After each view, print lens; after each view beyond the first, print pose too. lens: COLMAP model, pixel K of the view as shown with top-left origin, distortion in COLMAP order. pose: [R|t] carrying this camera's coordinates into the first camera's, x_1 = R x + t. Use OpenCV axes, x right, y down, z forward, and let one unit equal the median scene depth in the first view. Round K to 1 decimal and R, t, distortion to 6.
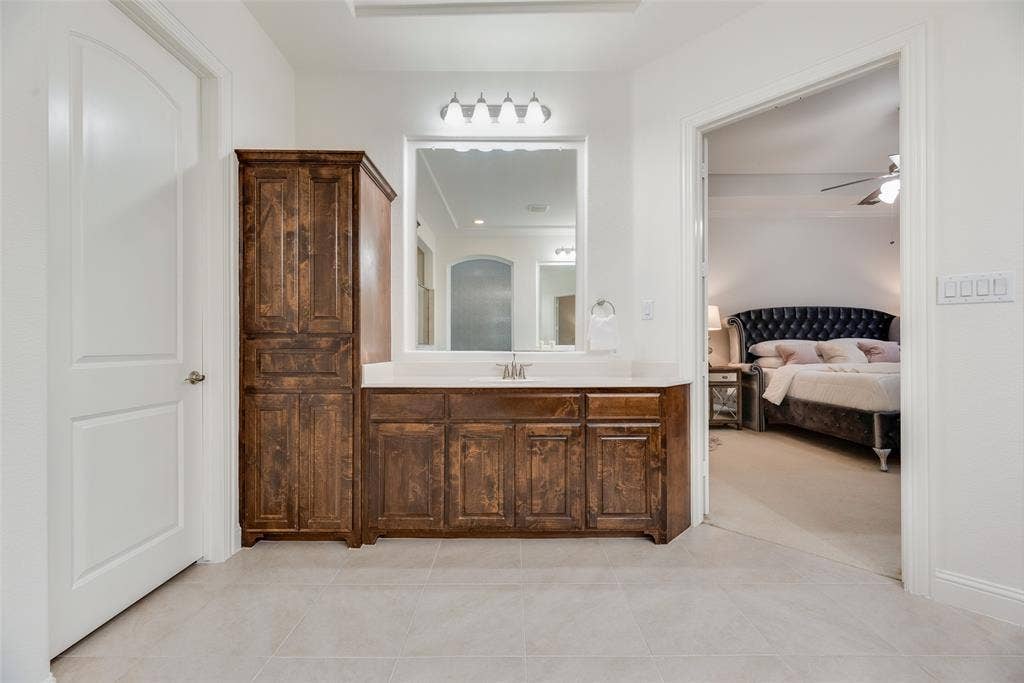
lens RADIAL K [[407.3, 0, 516.4], [0, 407.3, 344.9], [0, 0, 1]] dist [0.000134, 0.000149]
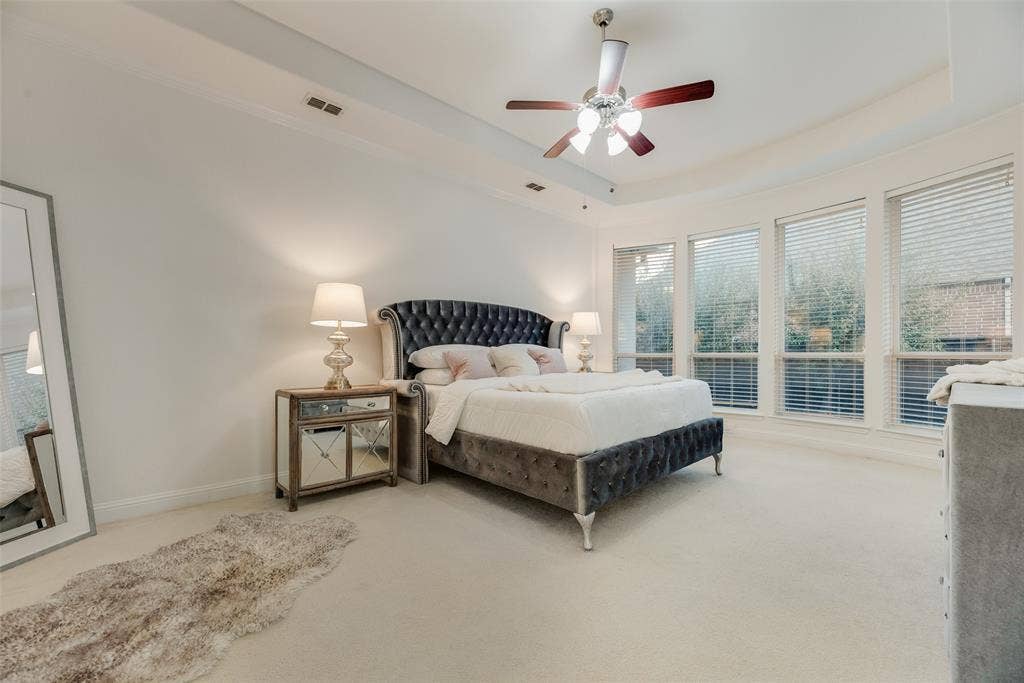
lens RADIAL K [[407.3, 0, 516.4], [0, 407.3, 344.9], [0, 0, 1]] dist [0.000134, 0.000149]
pose [[0.730057, 0.016139, 0.683196, 0.248775], [-0.005128, 0.999822, -0.018139, 0.000597], [-0.683367, 0.009739, 0.730010, 0.400054]]
